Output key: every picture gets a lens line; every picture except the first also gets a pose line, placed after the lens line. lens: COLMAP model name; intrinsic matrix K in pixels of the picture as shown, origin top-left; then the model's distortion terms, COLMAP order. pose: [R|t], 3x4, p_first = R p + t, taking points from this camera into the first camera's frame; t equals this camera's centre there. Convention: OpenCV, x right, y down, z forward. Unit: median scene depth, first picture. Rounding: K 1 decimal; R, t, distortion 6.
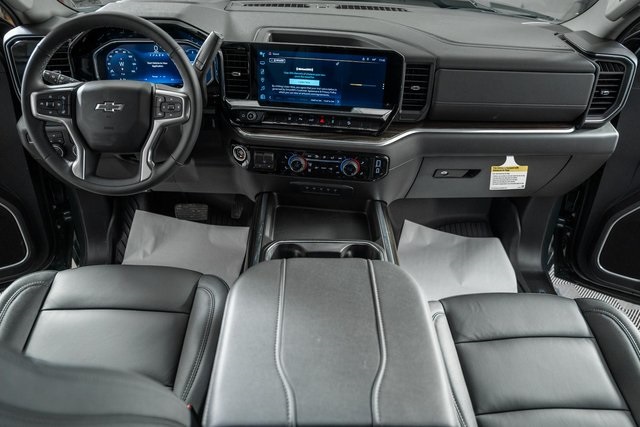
lens RADIAL K [[468.3, 0, 320.0], [0, 468.3, 213.5], [0, 0, 1]] dist [-0.114430, 0.000178]
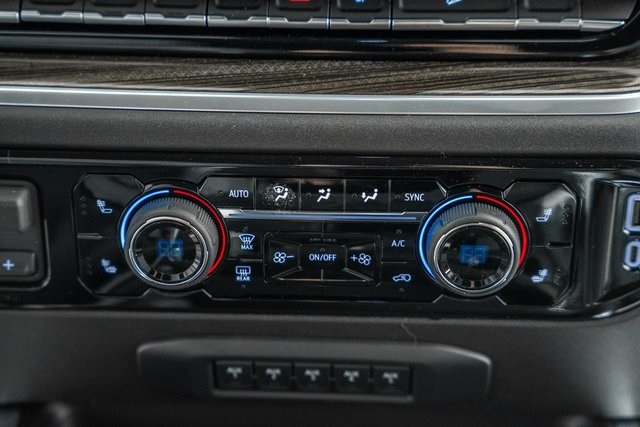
lens RADIAL K [[1223.3, 0, 320.0], [0, 1223.3, 213.5], [0, 0, 1]] dist [0.388528, -0.005226]
pose [[0.998153, -0.051057, 0.032917, -0.007434], [0.055173, 0.988681, -0.139522, -0.049166], [-0.025421, 0.141080, 0.989672, 0.544272]]
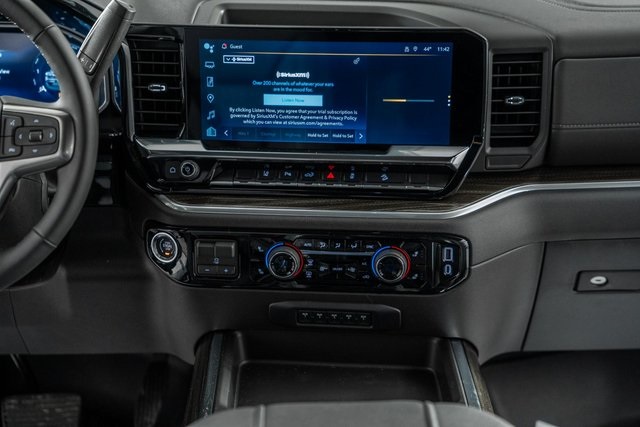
lens RADIAL K [[1223.3, 0, 320.0], [0, 1223.3, 213.5], [0, 0, 1]] dist [0.388528, -0.005226]
pose [[0.999256, -0.035347, -0.015418, 0.011769], [0.030337, 0.967352, -0.251616, 0.172168], [0.023809, 0.250961, 0.967704, -0.263920]]
